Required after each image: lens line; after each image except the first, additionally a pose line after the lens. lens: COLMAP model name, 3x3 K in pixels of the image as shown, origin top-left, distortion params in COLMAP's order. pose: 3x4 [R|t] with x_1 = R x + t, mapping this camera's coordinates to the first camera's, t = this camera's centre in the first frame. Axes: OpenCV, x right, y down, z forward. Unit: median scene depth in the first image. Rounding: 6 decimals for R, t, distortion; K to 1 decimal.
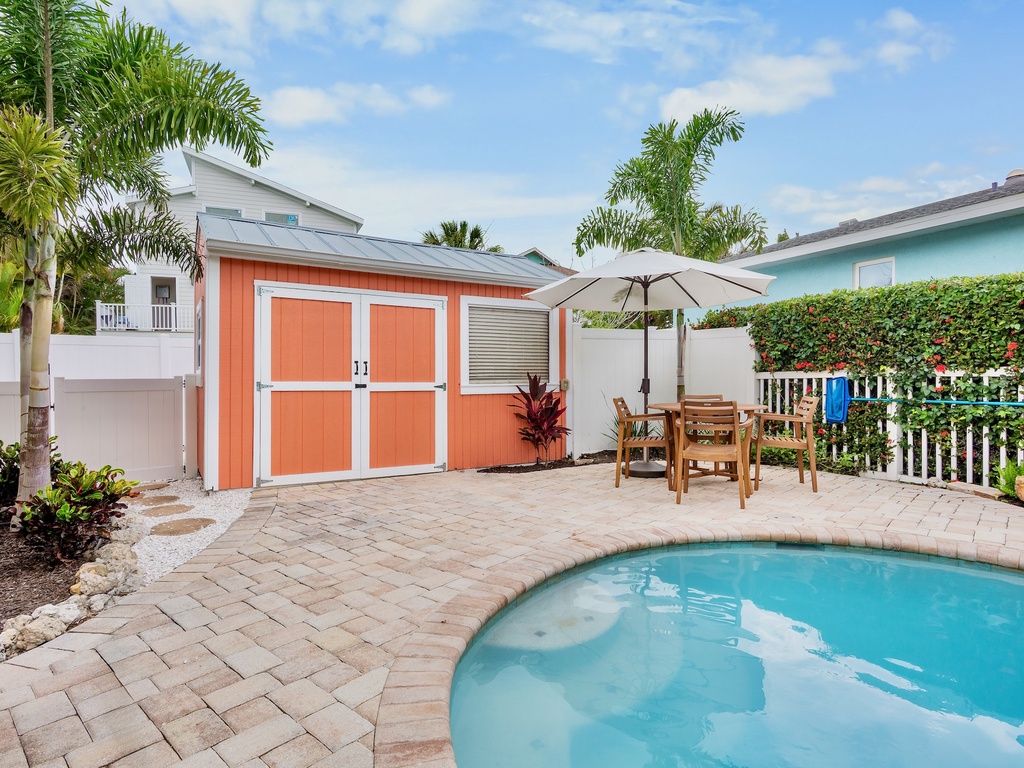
lens RADIAL K [[557.5, 0, 512.0], [0, 557.5, 384.0], [0, 0, 1]] dist [0.017365, 0.000158]
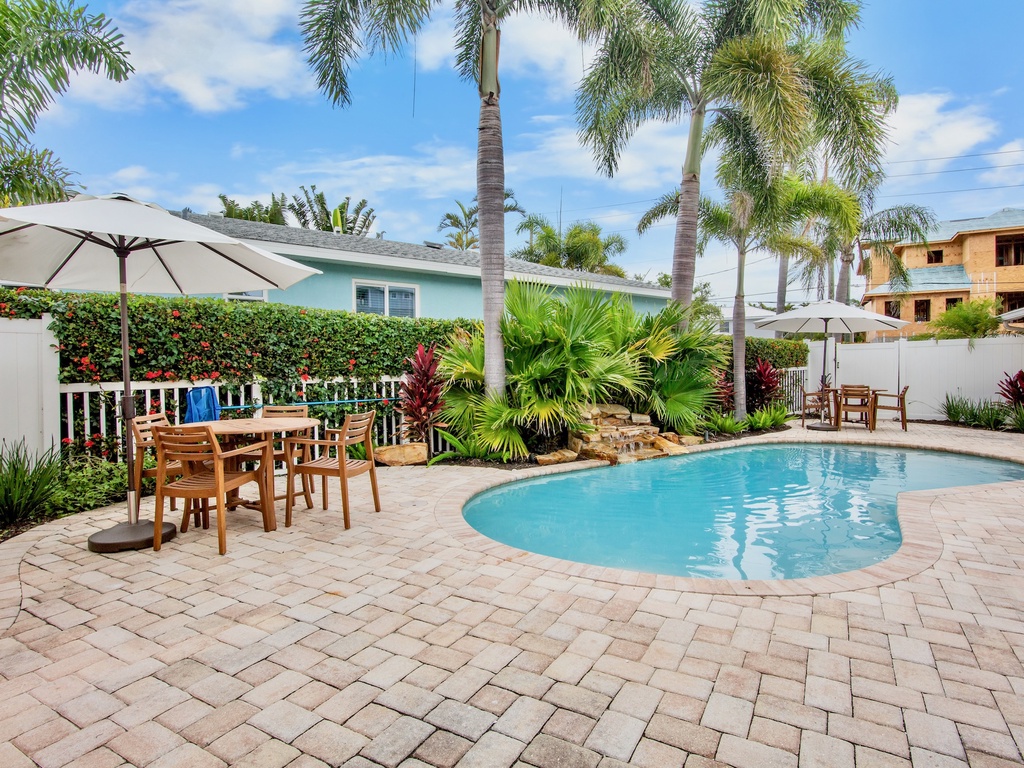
lens RADIAL K [[557.5, 0, 512.0], [0, 557.5, 384.0], [0, 0, 1]] dist [0.017365, 0.000158]
pose [[-0.209751, -0.023961, 0.977461, -0.544045], [0.029797, 0.999079, 0.030885, -0.035820], [-0.977301, 0.035604, -0.208844, 0.785314]]
